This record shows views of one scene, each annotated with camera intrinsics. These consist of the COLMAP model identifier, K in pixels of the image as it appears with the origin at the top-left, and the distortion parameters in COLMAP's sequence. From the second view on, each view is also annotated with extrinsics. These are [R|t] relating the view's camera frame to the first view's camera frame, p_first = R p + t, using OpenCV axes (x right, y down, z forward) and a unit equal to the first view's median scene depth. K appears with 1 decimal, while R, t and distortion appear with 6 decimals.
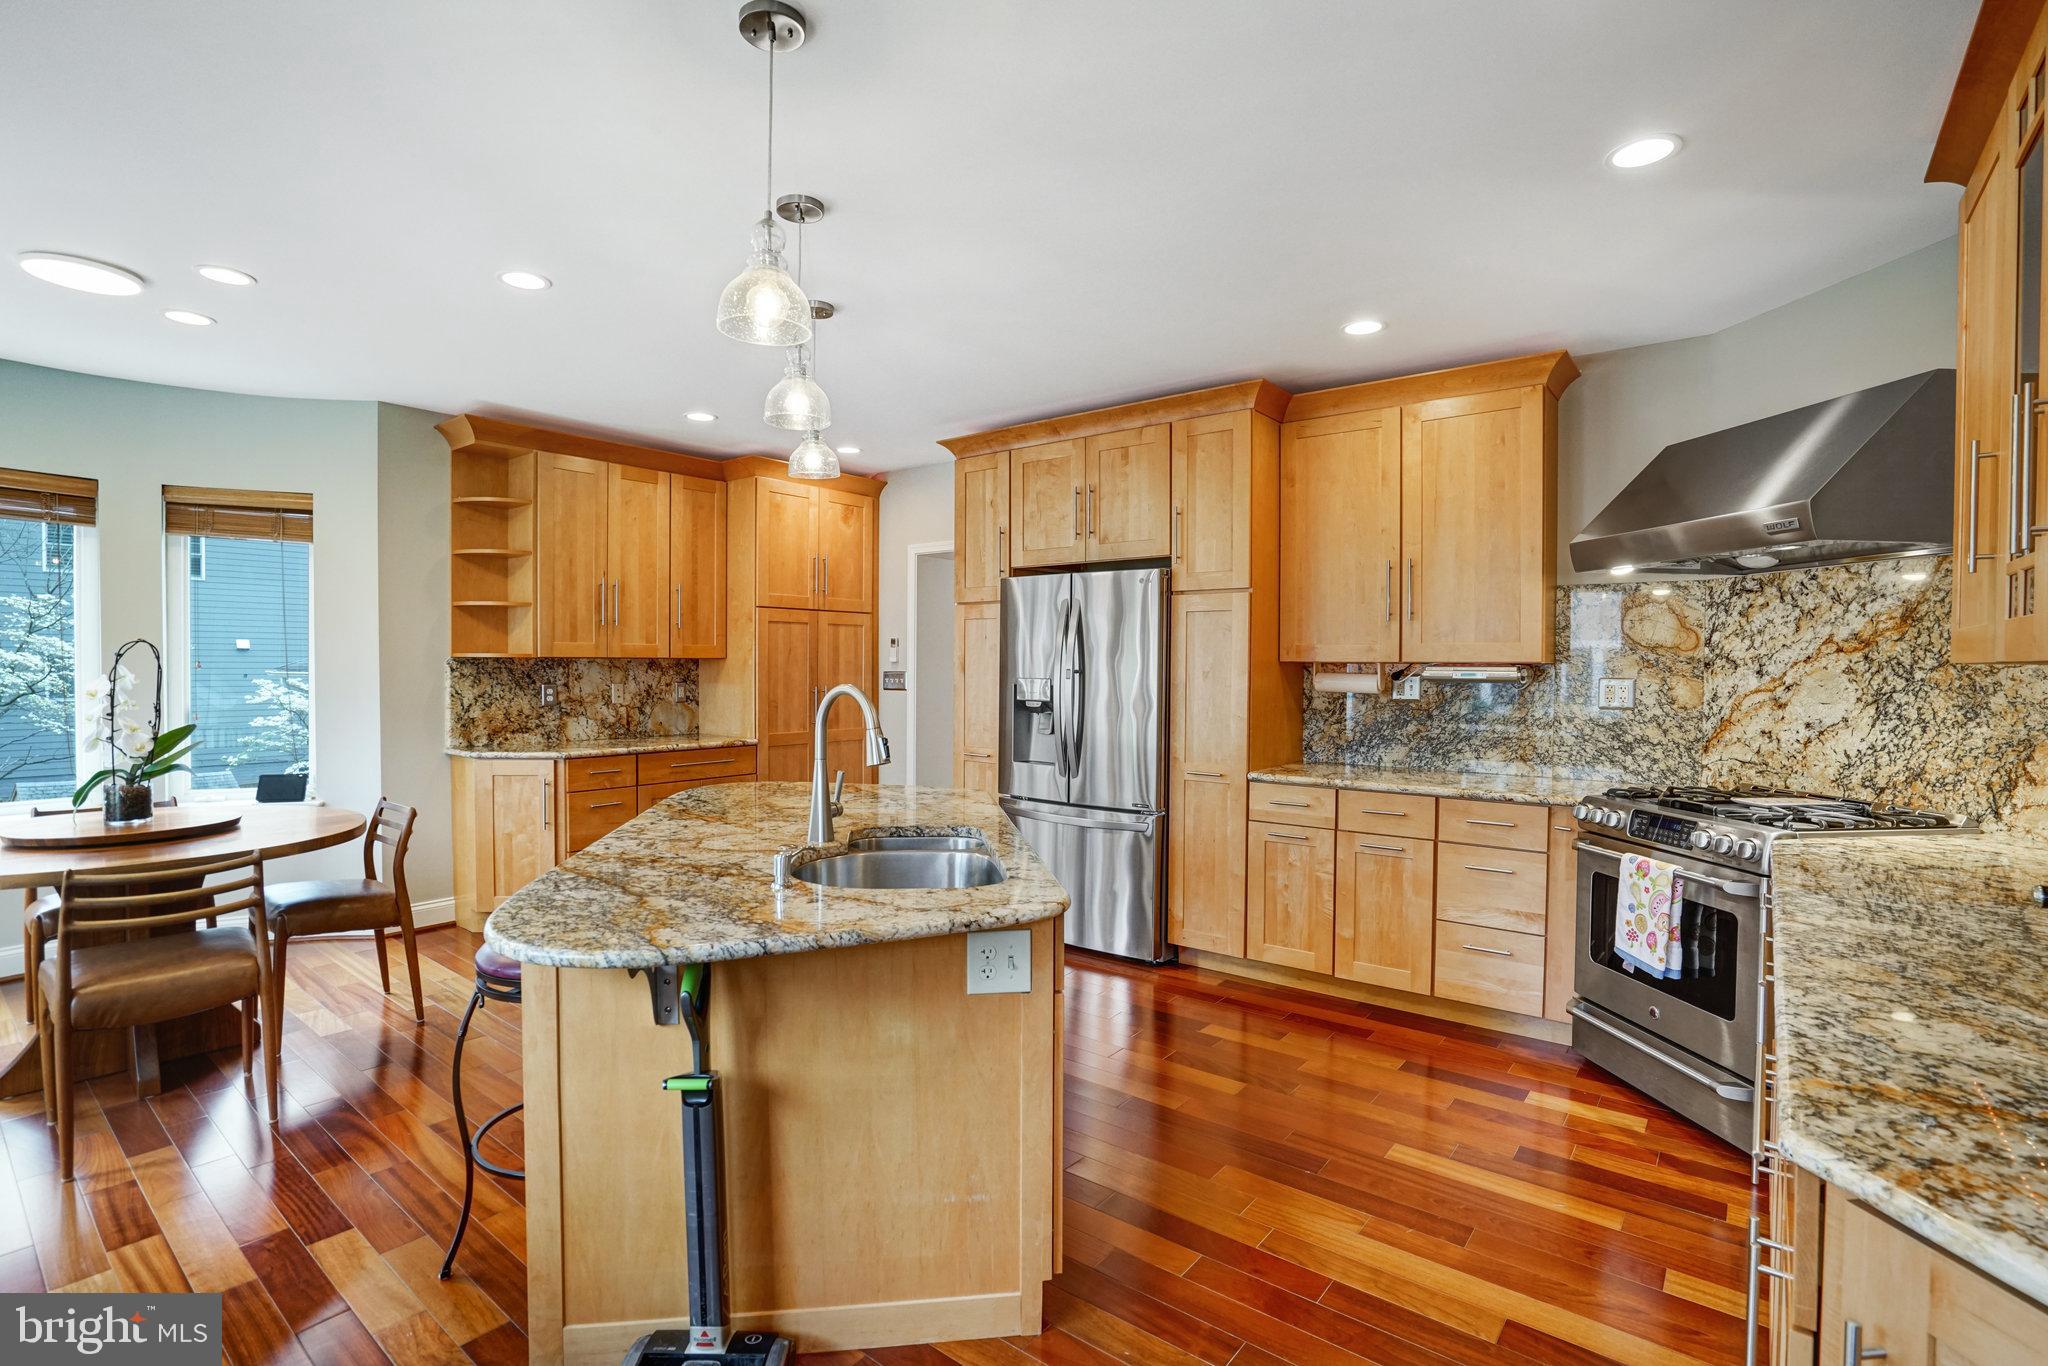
lens RADIAL K [[969.2, 0, 1042.1], [0, 969.2, 678.3], [0, 0, 1]] dist [-0.012904, 0.011883]
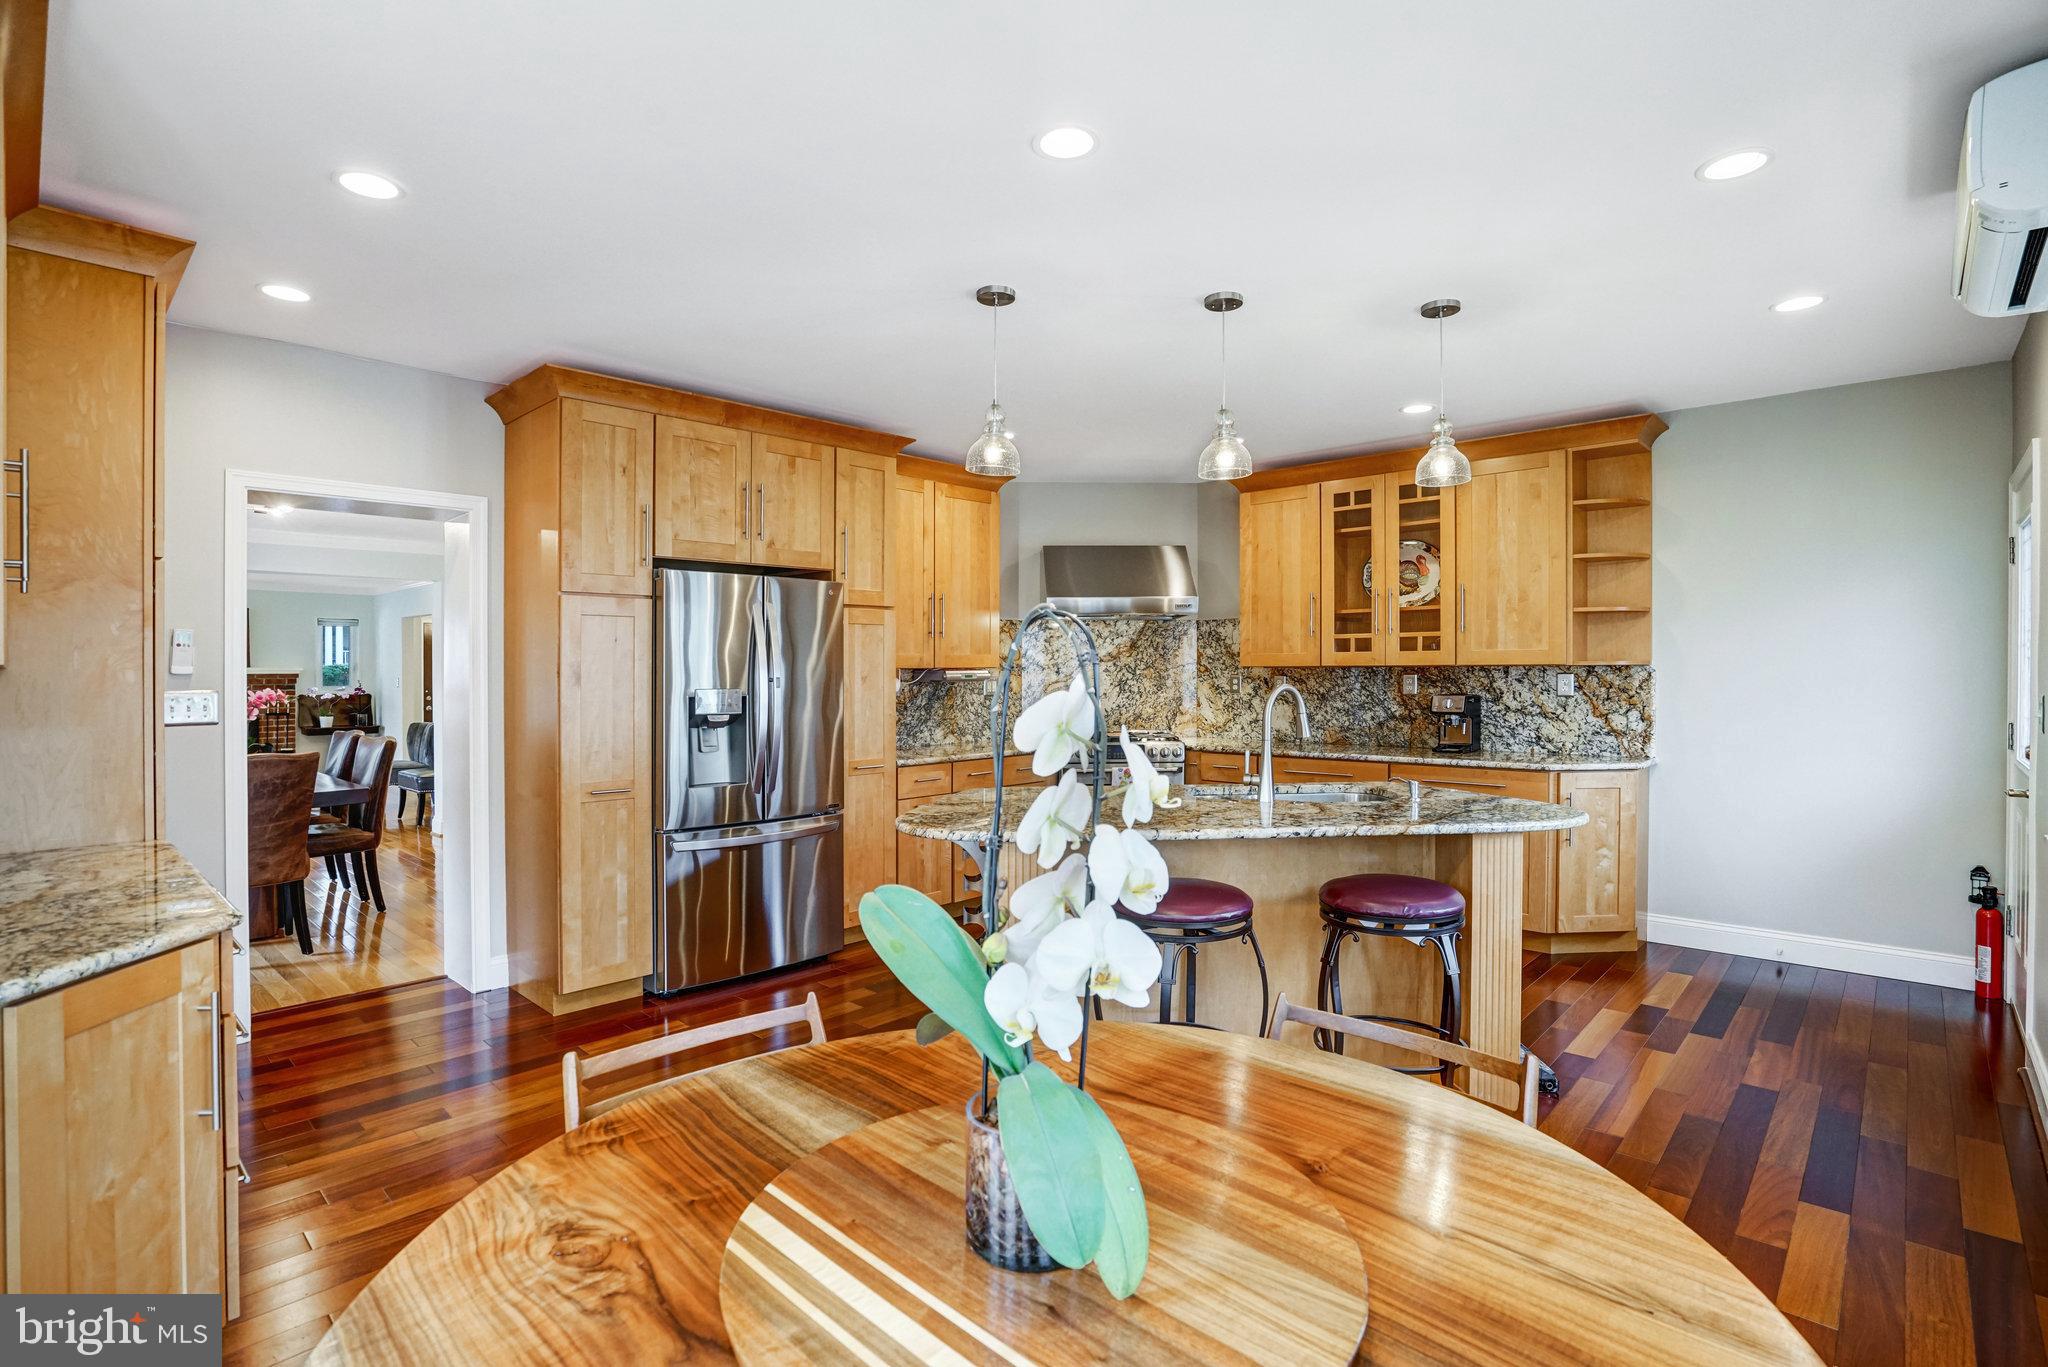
lens RADIAL K [[969.2, 0, 1021.7], [0, 969.2, 681.2], [0, 0, 1]] dist [-0.012904, 0.011883]
pose [[0.113308, -0.017082, 0.993413, -0.761983], [0.022708, 0.999636, 0.014599, -0.011580], [-0.993300, 0.020904, 0.113654, 0.558056]]
